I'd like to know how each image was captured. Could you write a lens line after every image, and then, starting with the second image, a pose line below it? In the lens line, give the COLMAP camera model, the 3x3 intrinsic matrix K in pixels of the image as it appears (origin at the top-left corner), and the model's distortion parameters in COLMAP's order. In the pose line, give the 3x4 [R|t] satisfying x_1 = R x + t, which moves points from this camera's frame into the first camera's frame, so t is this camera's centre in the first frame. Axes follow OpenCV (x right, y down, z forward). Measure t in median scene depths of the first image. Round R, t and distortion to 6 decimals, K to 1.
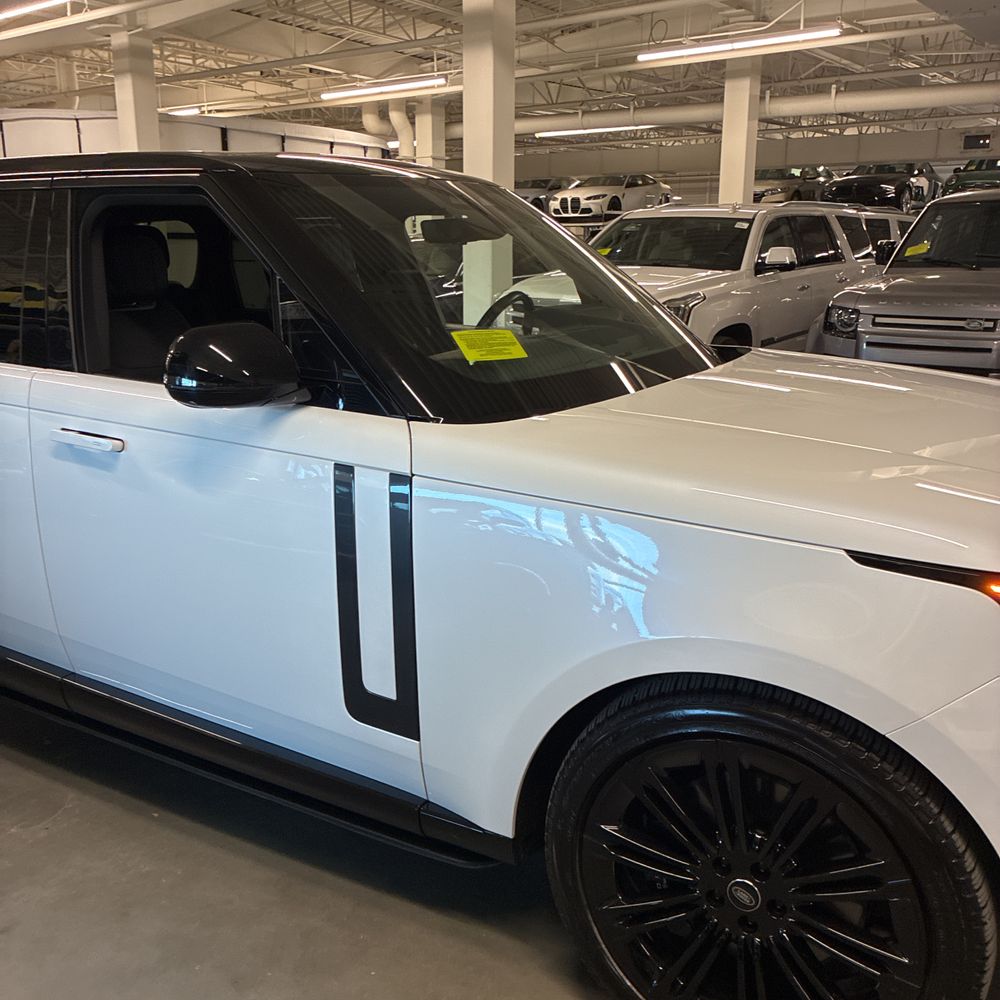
lens RADIAL K [[1065.8, 0, 504.0], [0, 1065.8, 500.2], [0, 0, 1]] dist [0.053488, 0.000000]
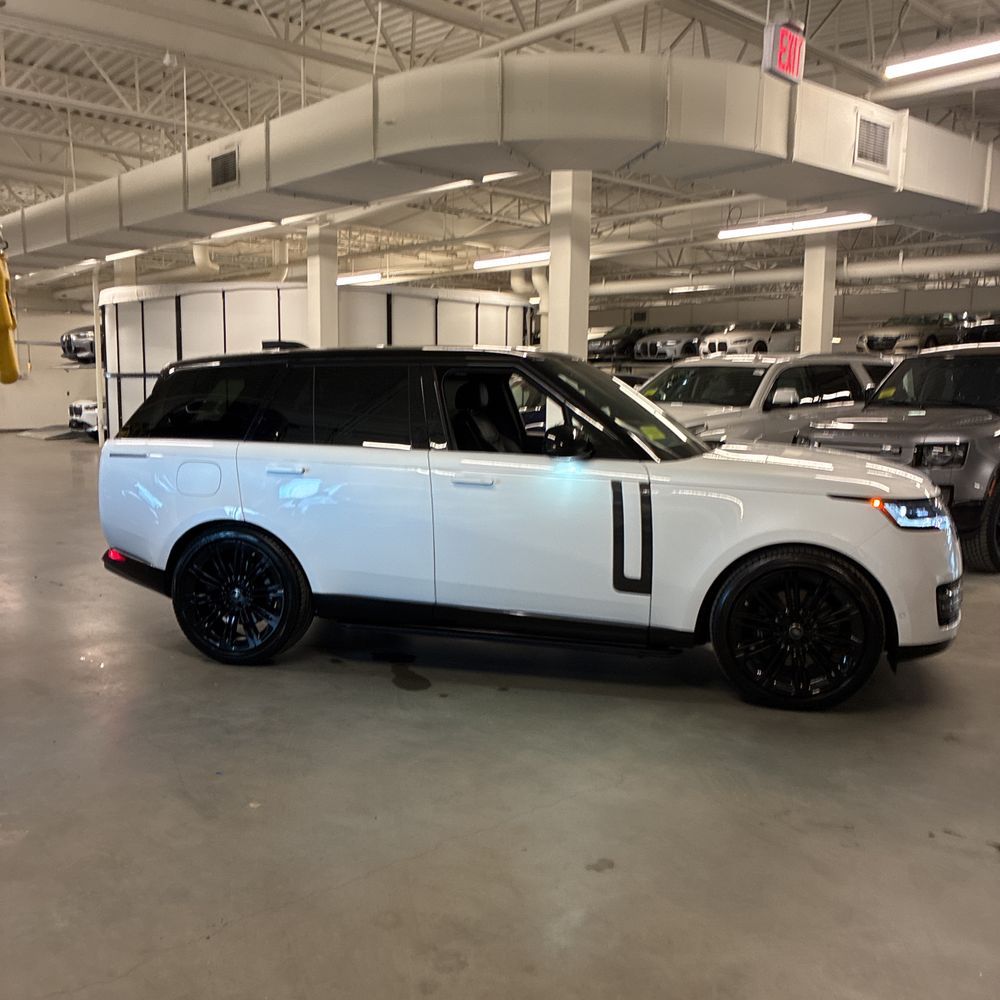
lens RADIAL K [[1065.8, 0, 501.7], [0, 1065.8, 495.9], [0, 0, 1]] dist [0.053488, 0.000000]
pose [[0.983454, 0.024247, -0.179530, 0.092935], [-0.047003, 0.991217, -0.123607, 0.032866], [0.174957, 0.130000, 0.975956, -0.150796]]
